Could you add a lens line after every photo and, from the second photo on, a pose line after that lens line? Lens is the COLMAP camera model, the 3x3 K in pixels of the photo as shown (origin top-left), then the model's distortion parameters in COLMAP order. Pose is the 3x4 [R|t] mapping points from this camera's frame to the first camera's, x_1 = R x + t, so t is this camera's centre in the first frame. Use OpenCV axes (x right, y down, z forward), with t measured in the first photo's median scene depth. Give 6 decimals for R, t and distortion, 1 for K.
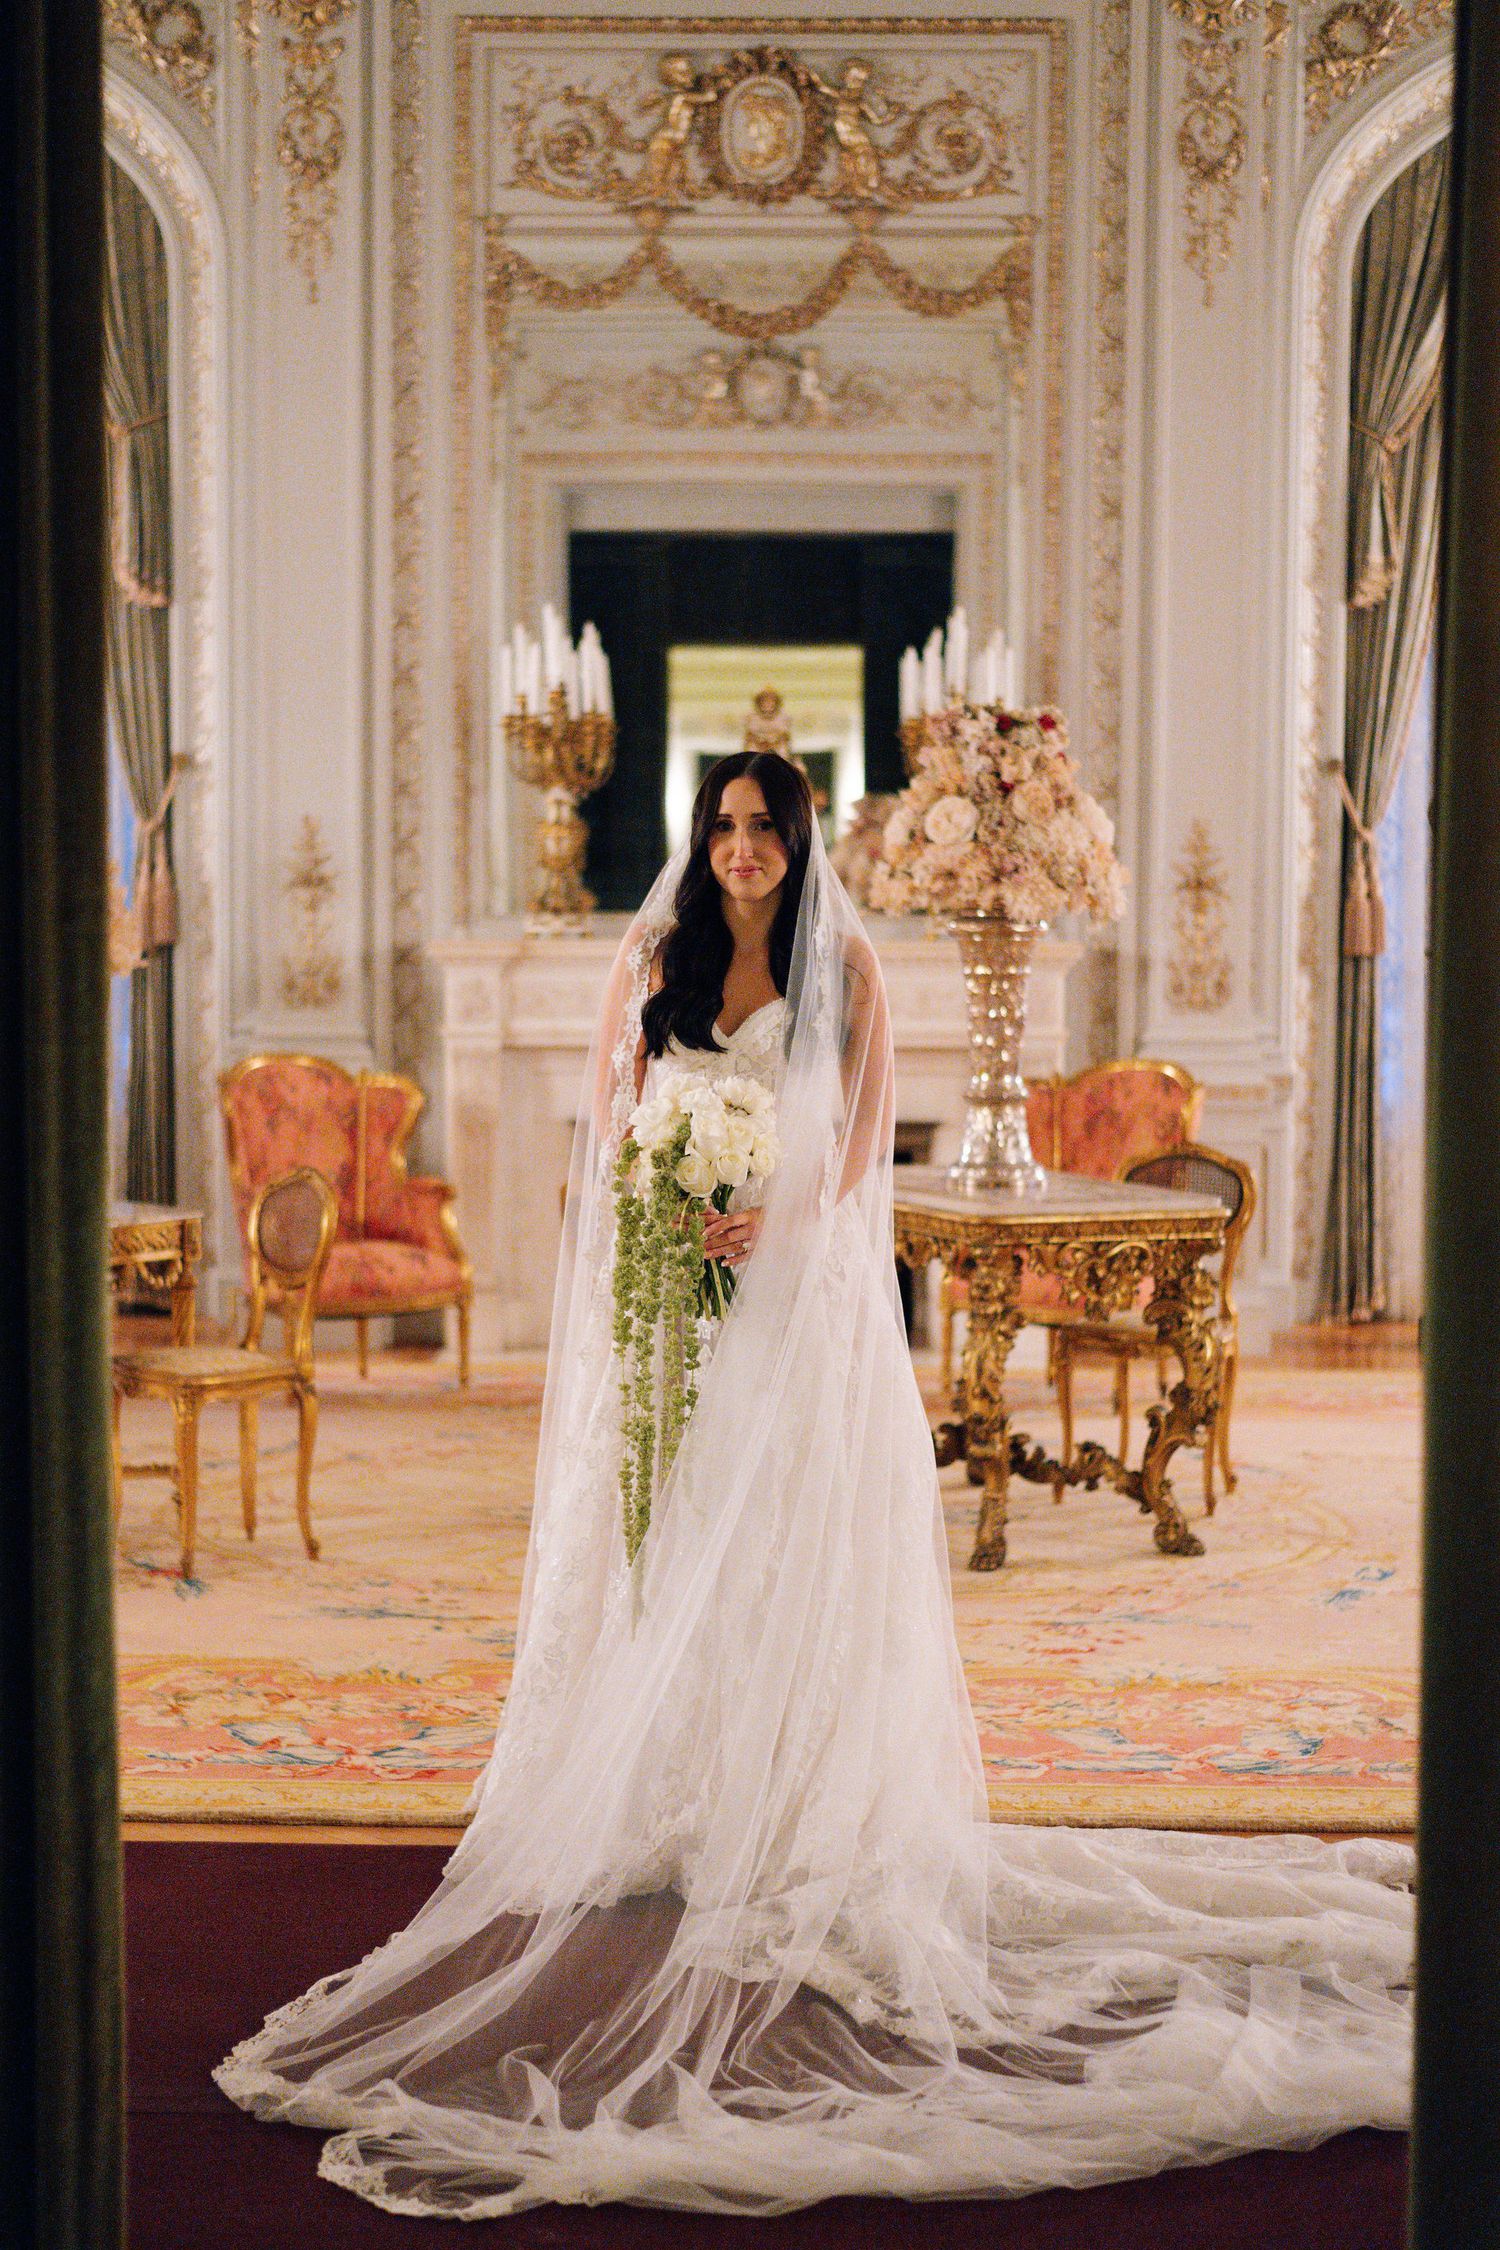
lens RADIAL K [[3445.4, 0, 750.0], [0, 3445.4, 1125.0], [0, 0, 1]] dist [-0.015767, 0.041883]
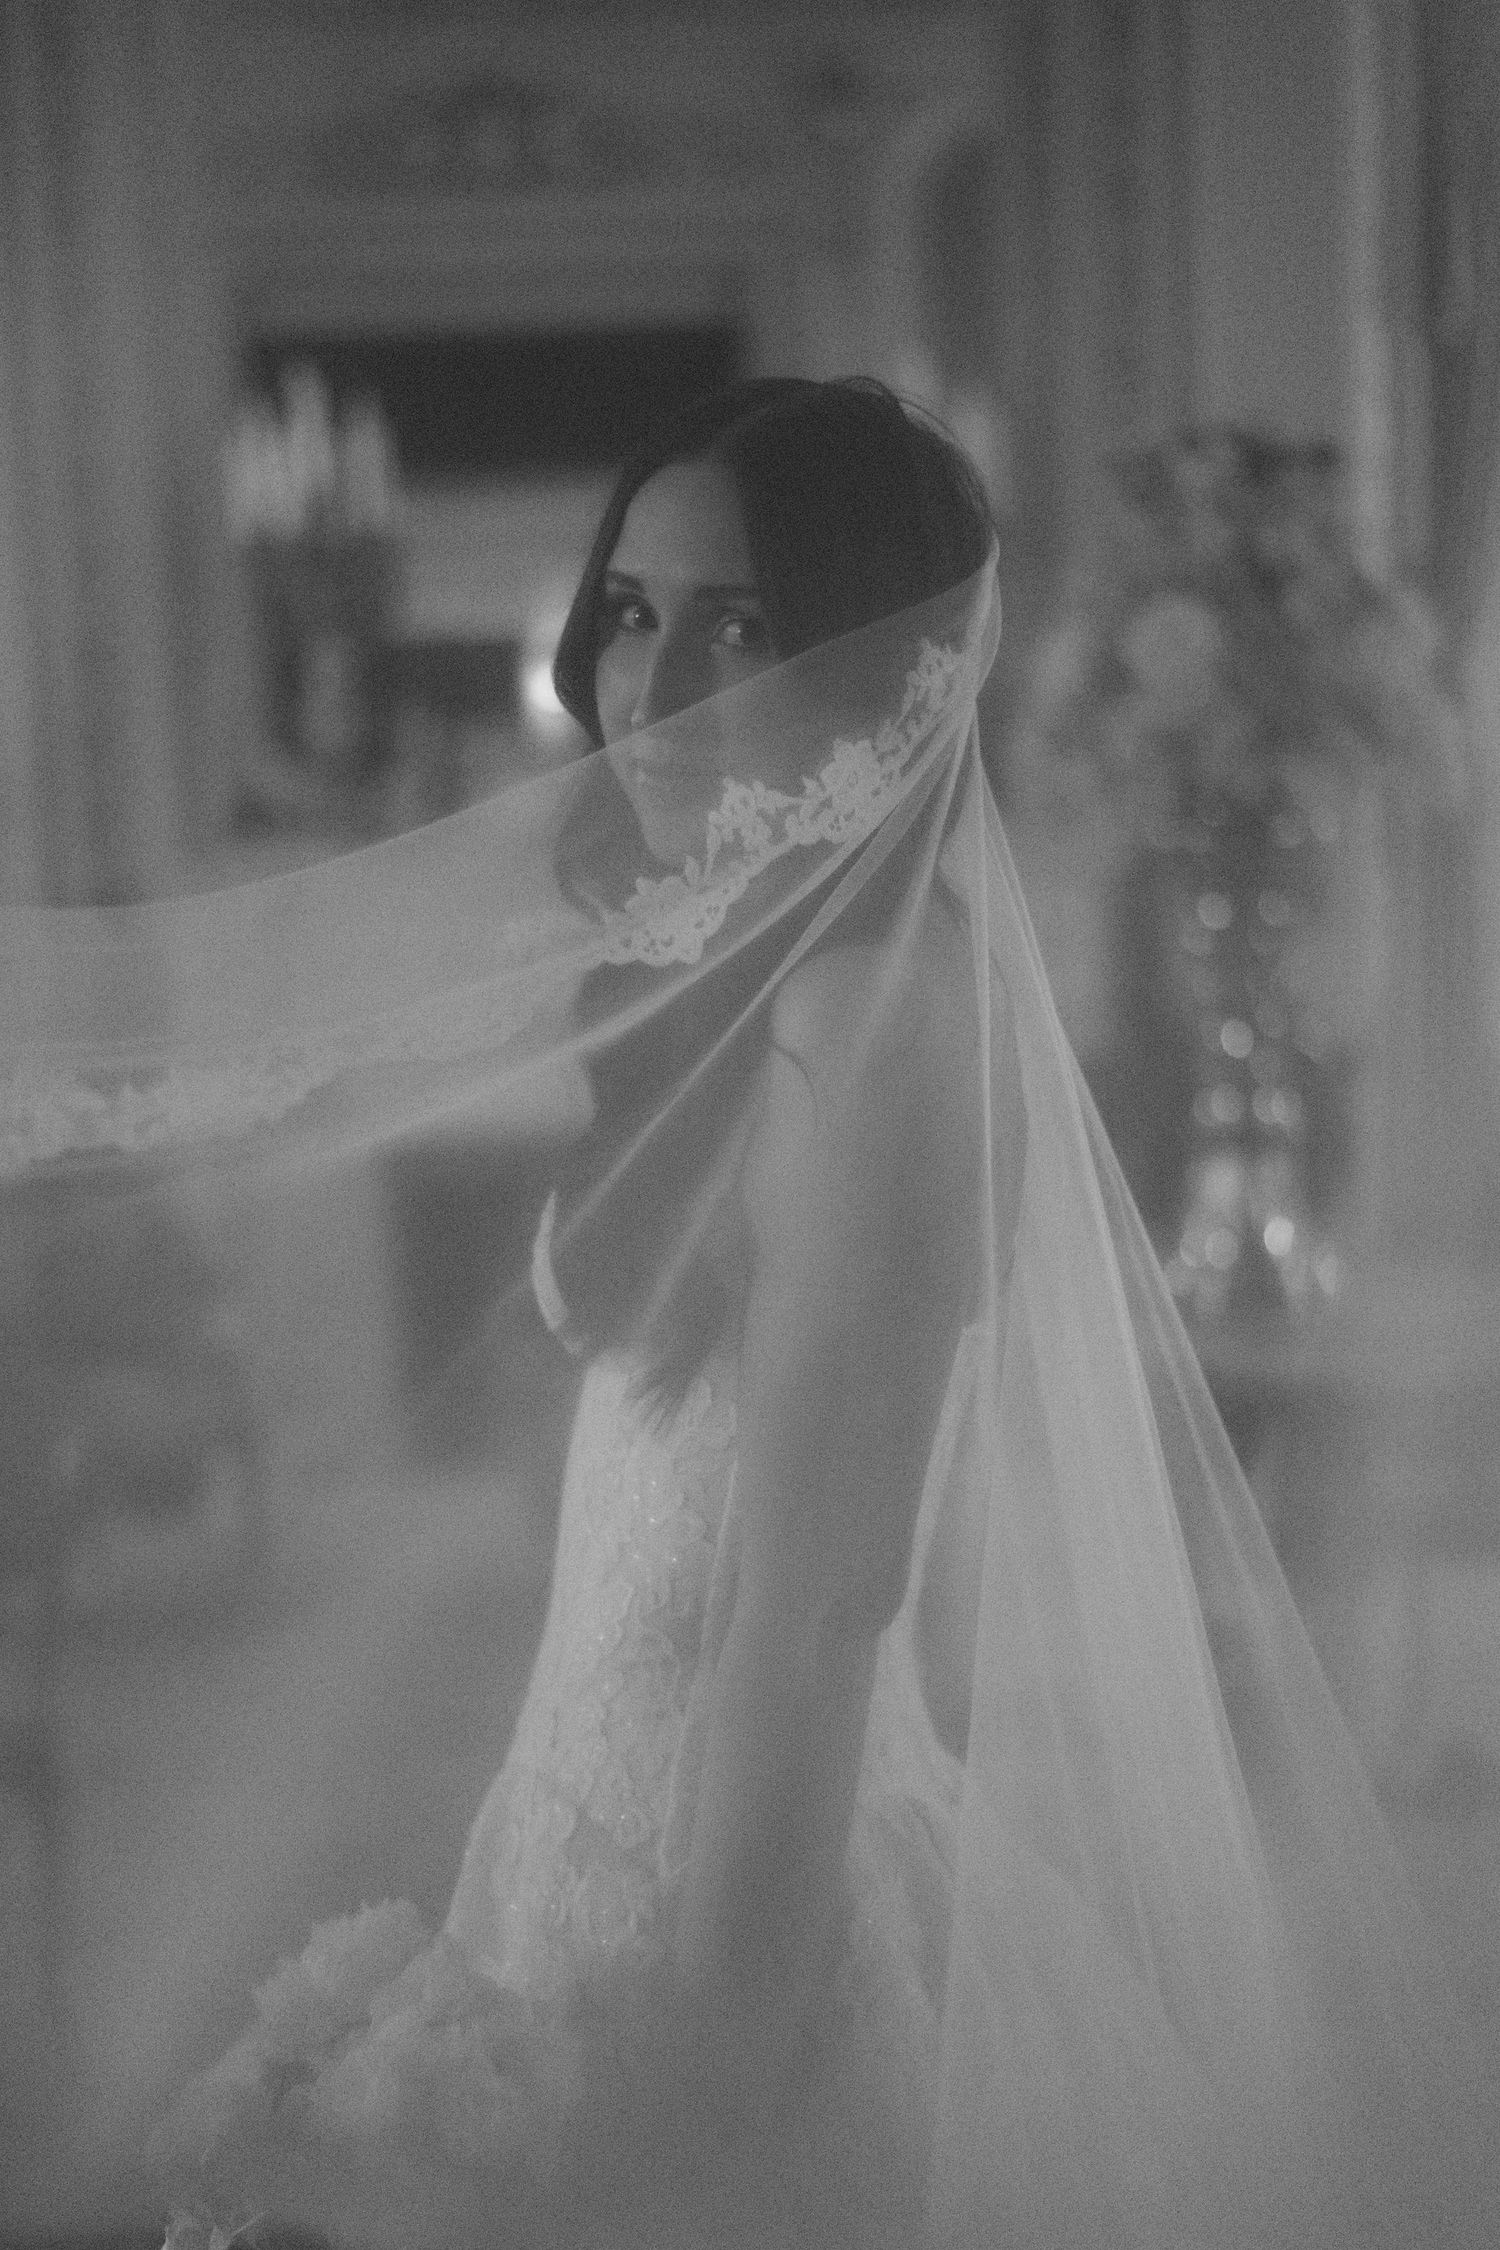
lens RADIAL K [[3445.4, 0, 750.0], [0, 3445.4, 1125.0], [0, 0, 1]] dist [-0.015767, 0.041883]
pose [[0.990552, -0.067357, 0.119456, -0.078925], [0.064851, 0.997588, 0.024744, -0.029110], [-0.120835, -0.016763, 0.992531, 0.459814]]
